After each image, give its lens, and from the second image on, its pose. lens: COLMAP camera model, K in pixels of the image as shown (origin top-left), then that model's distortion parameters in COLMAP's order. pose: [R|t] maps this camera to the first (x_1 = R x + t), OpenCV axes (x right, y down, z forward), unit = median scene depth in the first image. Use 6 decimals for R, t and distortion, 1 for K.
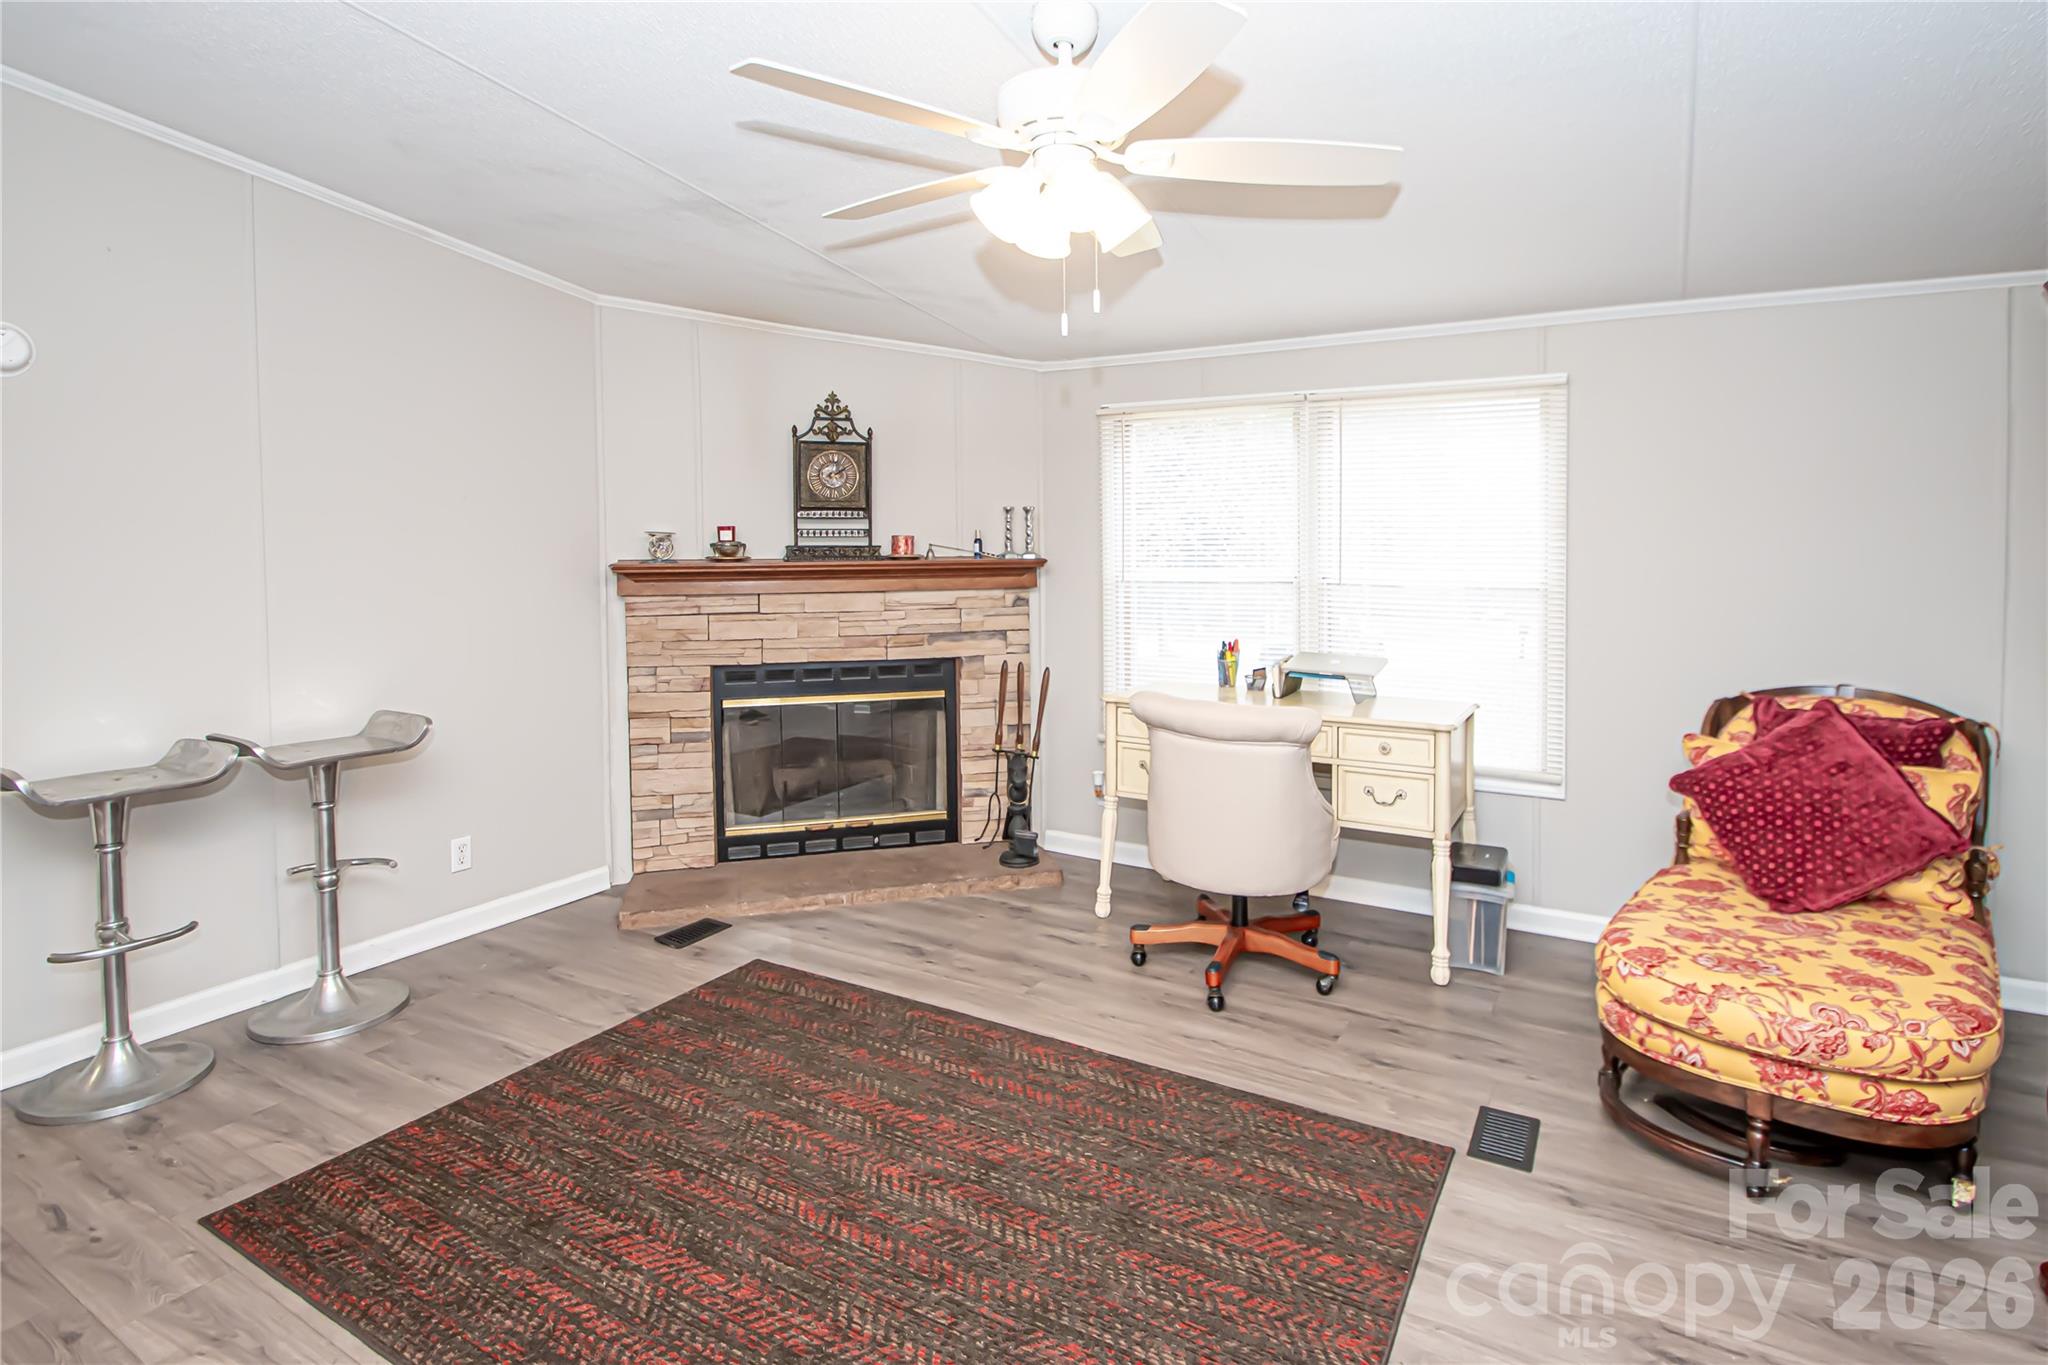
lens RADIAL K [[1078.4, 0, 1065.6], [0, 1078.4, 586.0], [0, 0, 1]] dist [0.003455, -0.008687]
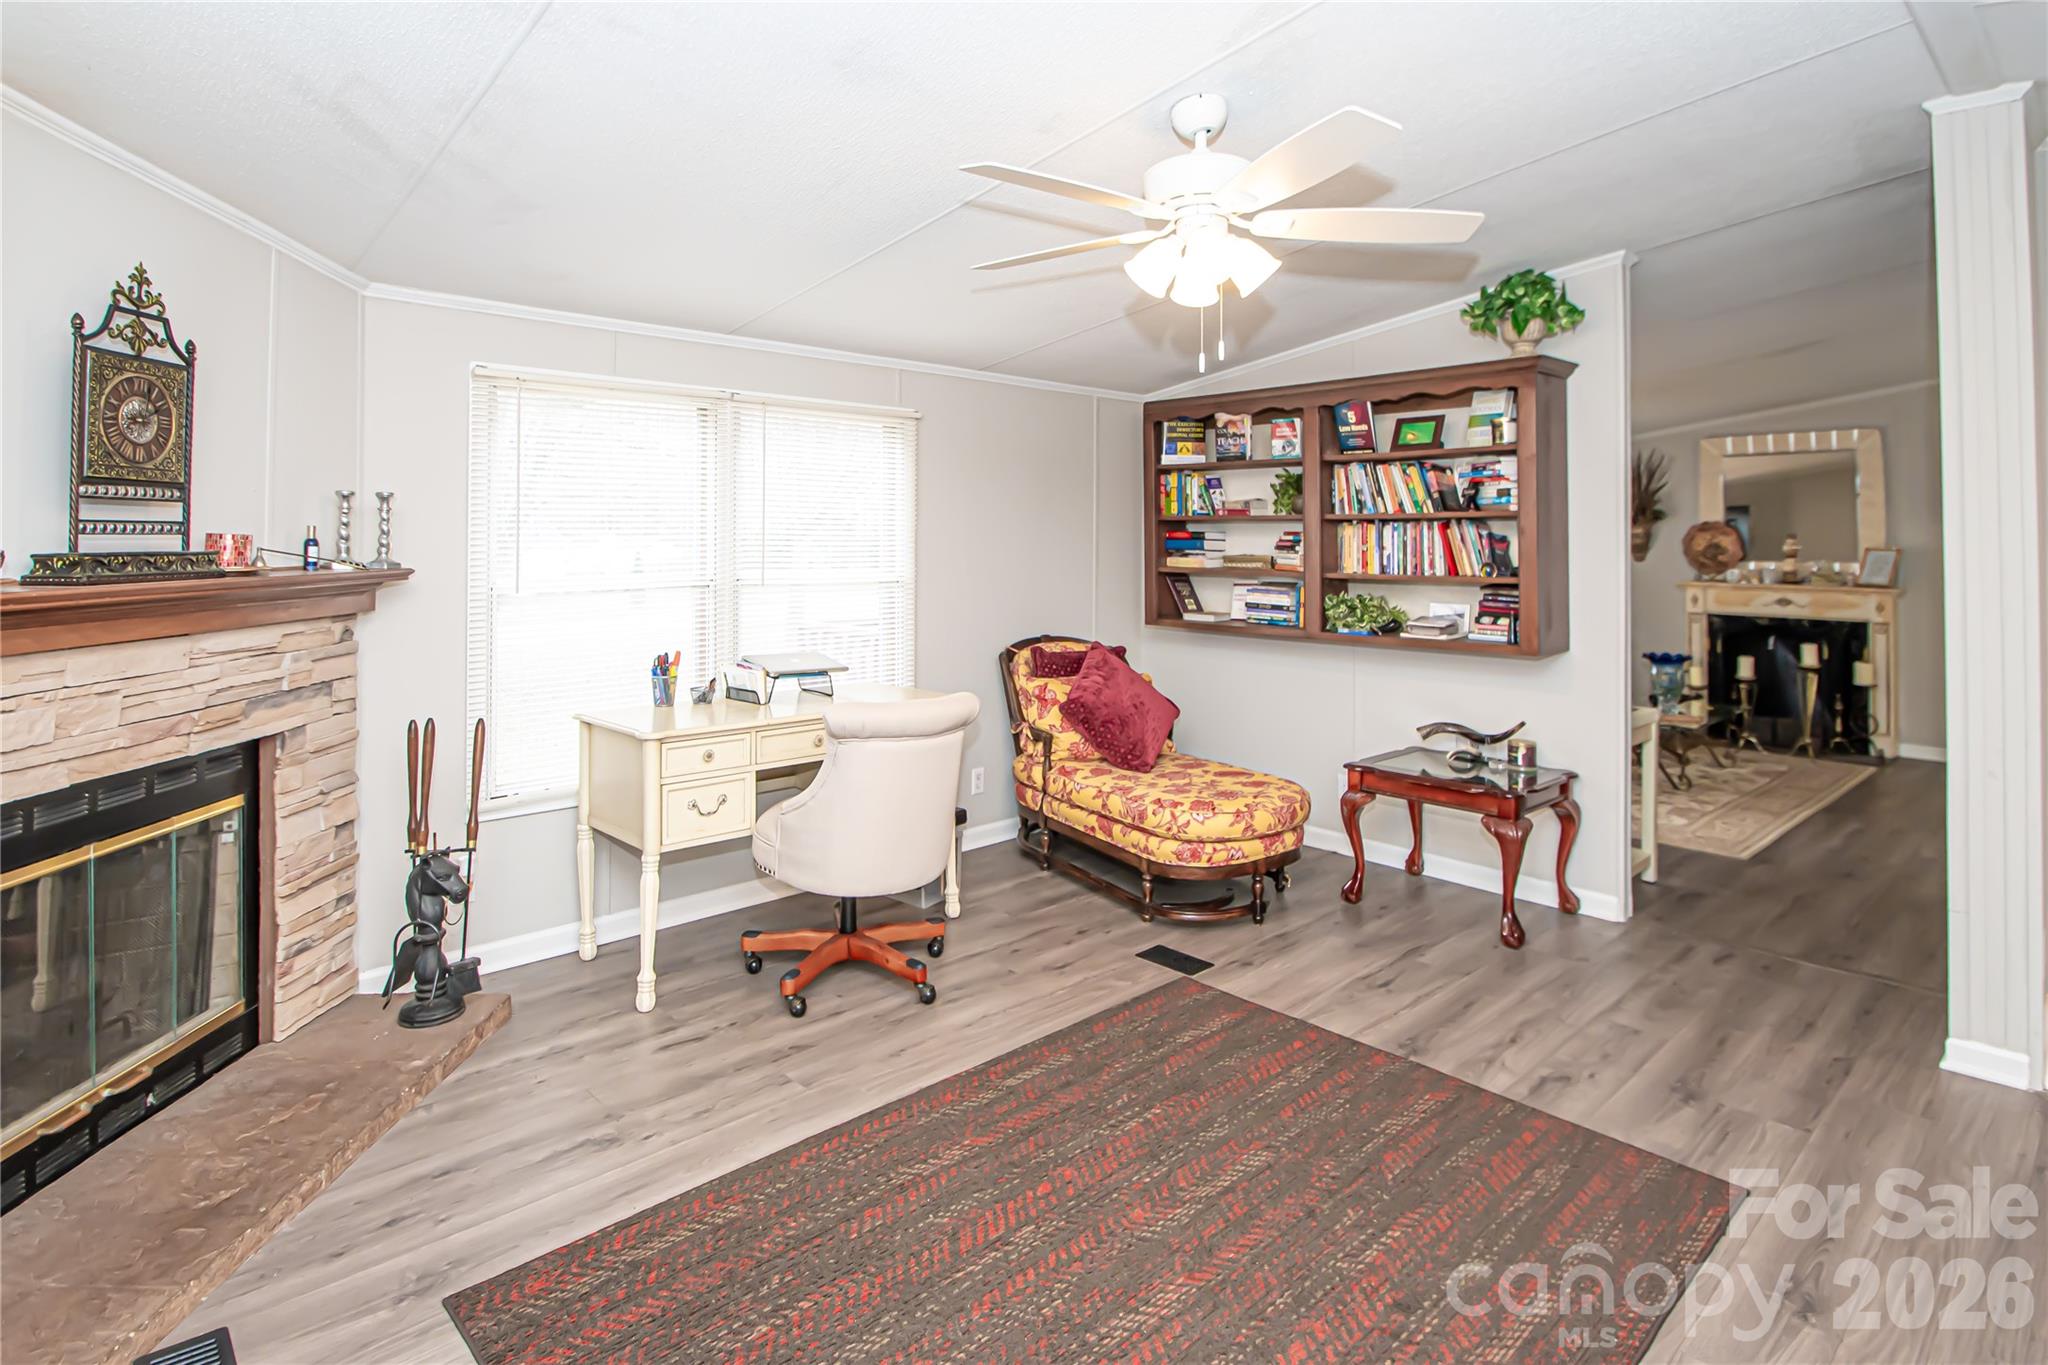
lens RADIAL K [[1078.4, 0, 1043.4], [0, 1078.4, 523.8], [0, 0, 1]] dist [0.003455, -0.008687]
pose [[0.279921, 0.013112, 0.959934, -0.600320], [0.035869, 0.999066, -0.024106, -0.023382], [-0.959353, 0.041179, 0.279189, 0.433998]]
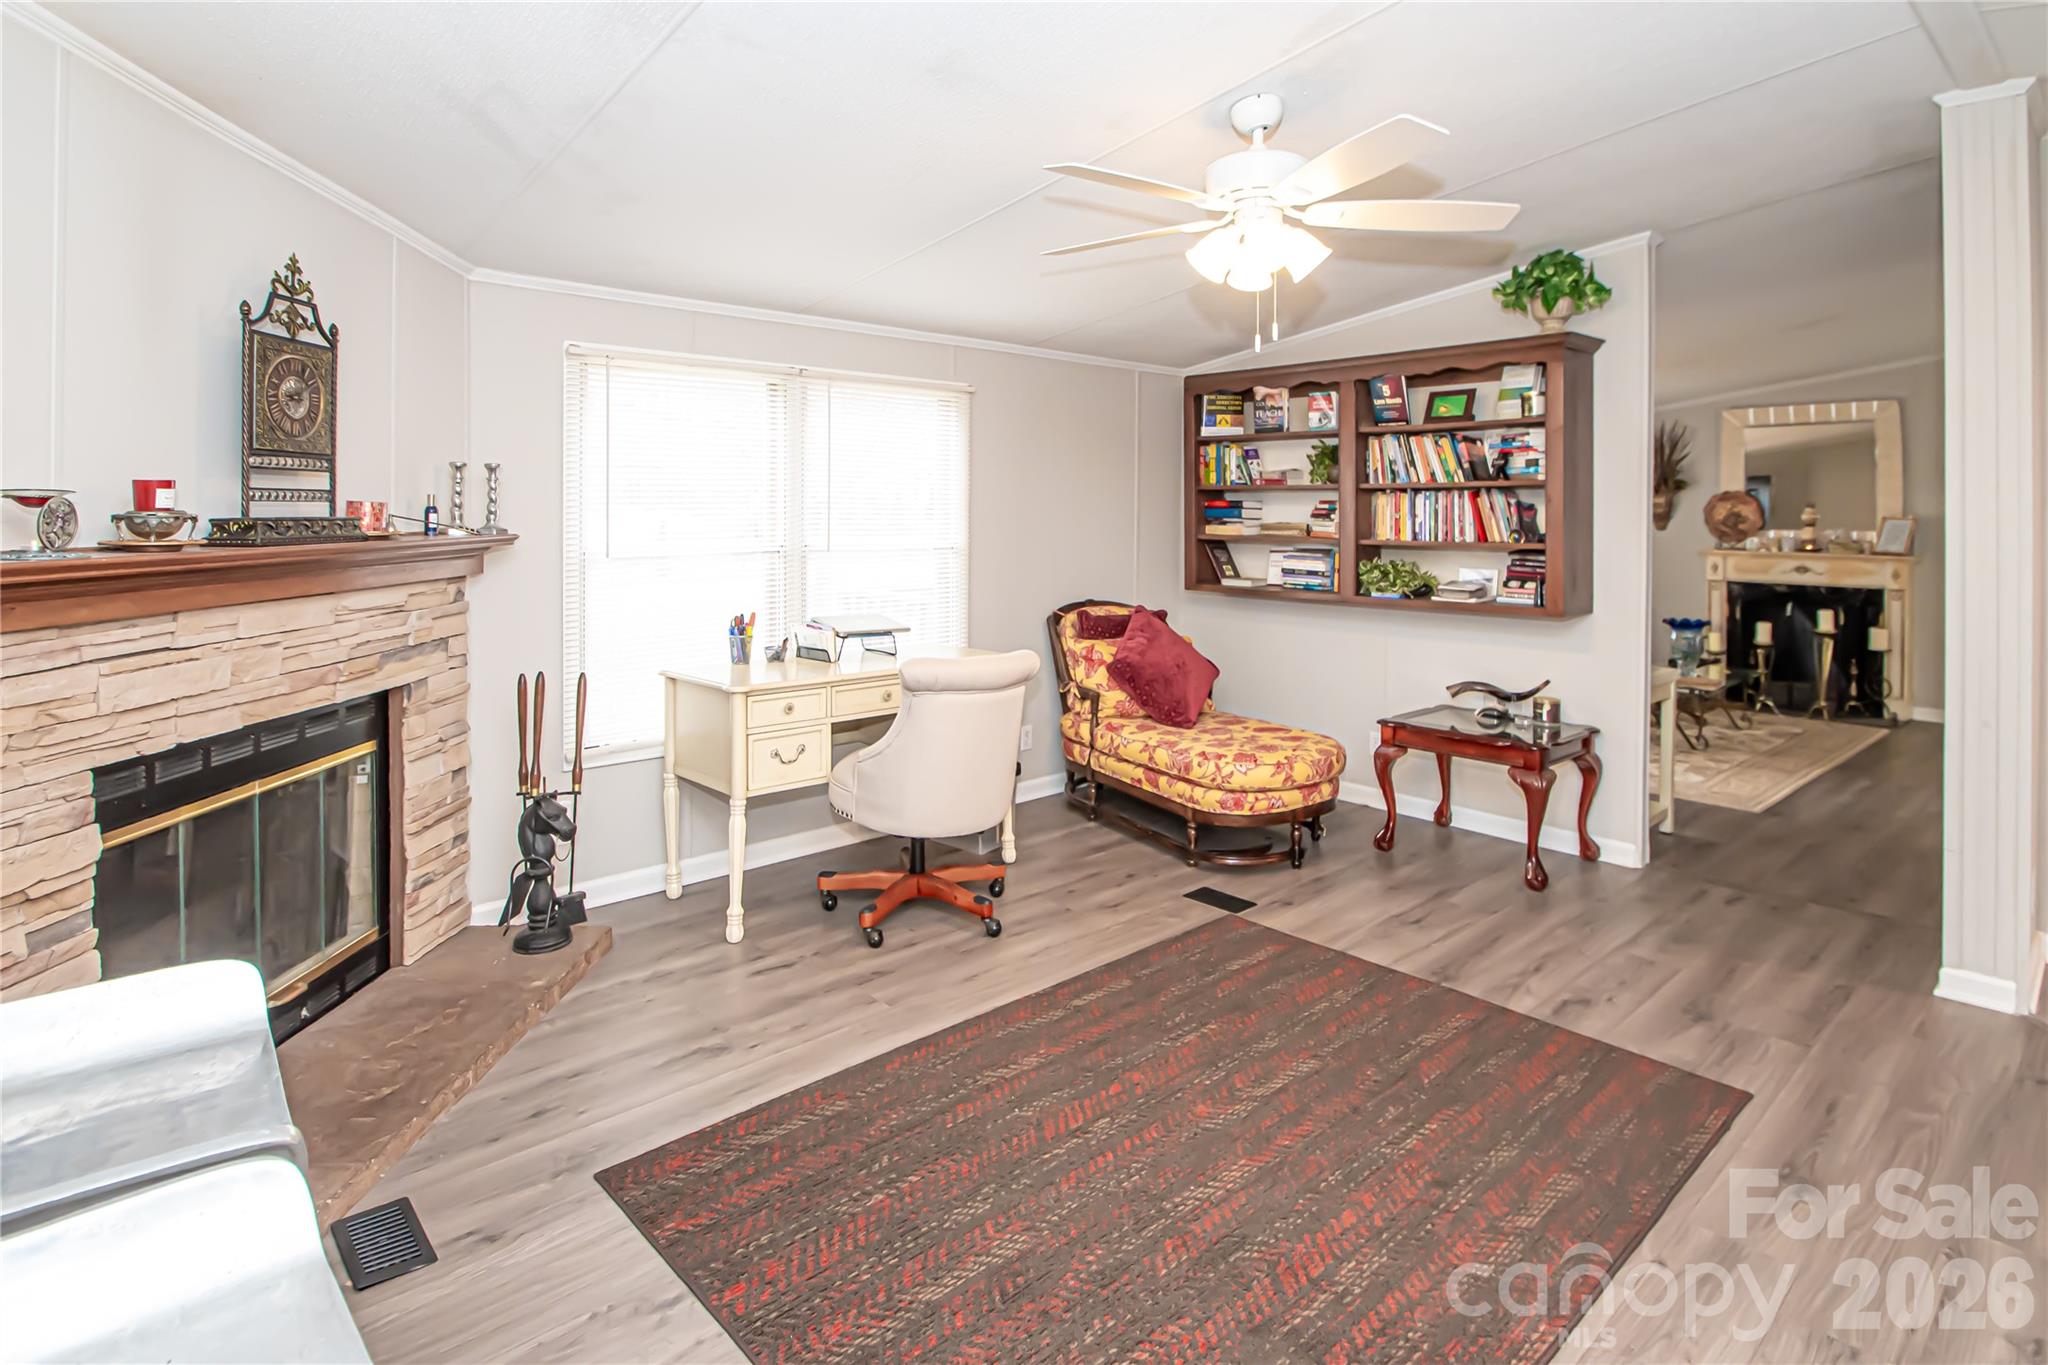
lens RADIAL K [[1078.4, 0, 1057.3], [0, 1078.4, 521.5], [0, 0, 1]] dist [0.003455, -0.008687]
pose [[0.286063, -0.010647, 0.958152, -0.659425], [0.036218, 0.999344, 0.000291, -0.021173], [-0.957526, 0.034619, 0.286261, 0.446127]]
